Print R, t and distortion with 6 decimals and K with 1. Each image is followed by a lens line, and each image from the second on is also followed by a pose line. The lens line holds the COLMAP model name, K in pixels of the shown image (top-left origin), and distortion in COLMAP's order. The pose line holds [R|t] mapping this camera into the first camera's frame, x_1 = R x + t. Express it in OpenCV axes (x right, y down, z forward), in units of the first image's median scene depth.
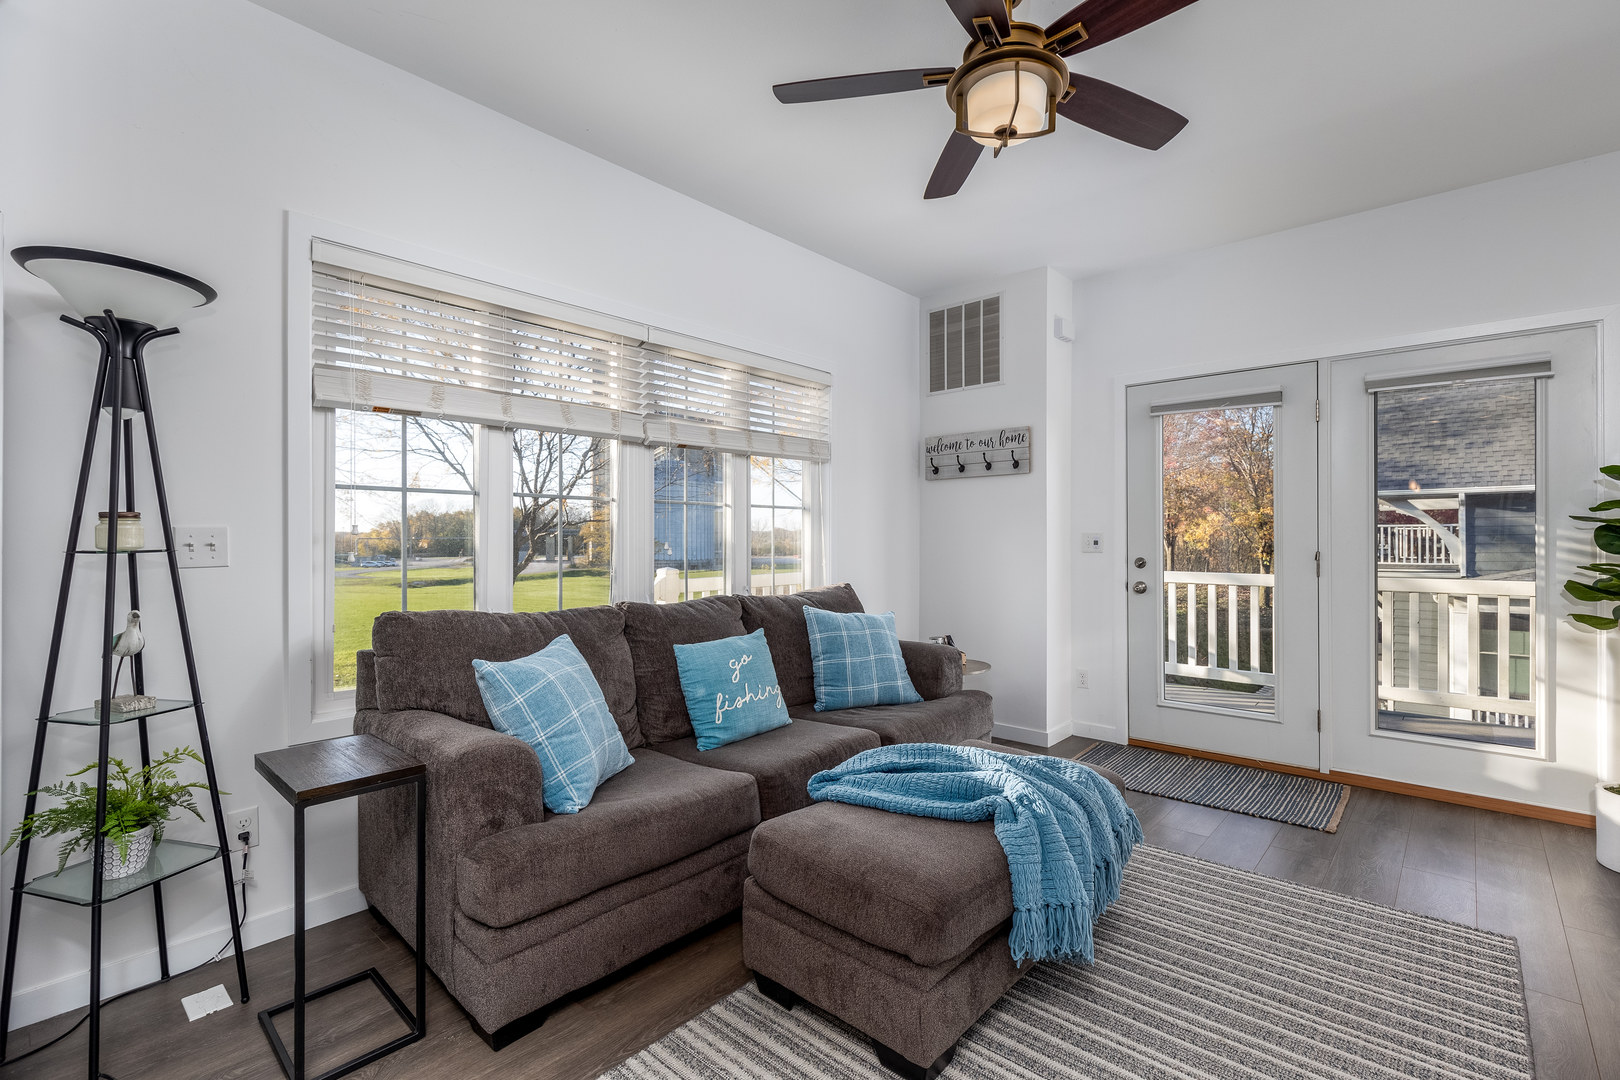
lens RADIAL K [[720.8, 0, 832.5], [0, 720.8, 538.7], [0, 0, 1]] dist [0.002934, 0.000094]
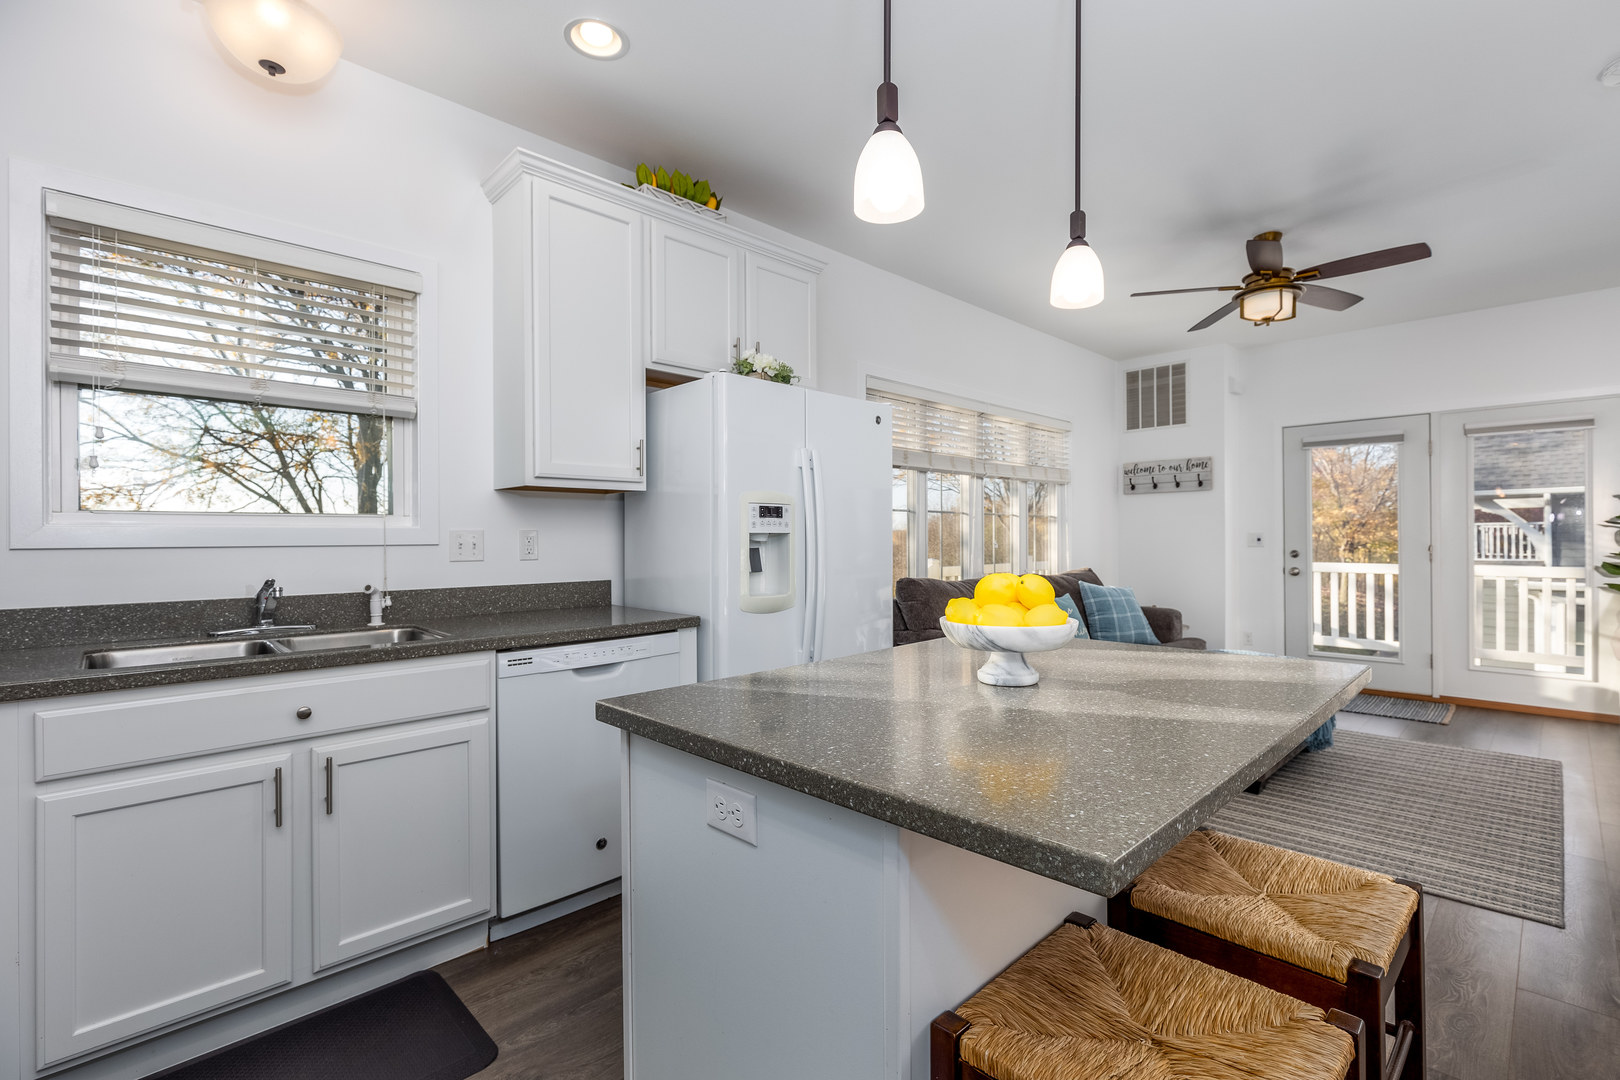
lens RADIAL K [[738.5, 0, 814.2], [0, 738.5, 537.4], [0, 0, 1]] dist [-0.010968, 0.000411]
pose [[0.997163, -0.003928, -0.075167, -0.359969], [0.003743, 0.999990, -0.002597, 0.001673], [0.075177, 0.002309, 0.997168, -0.447205]]
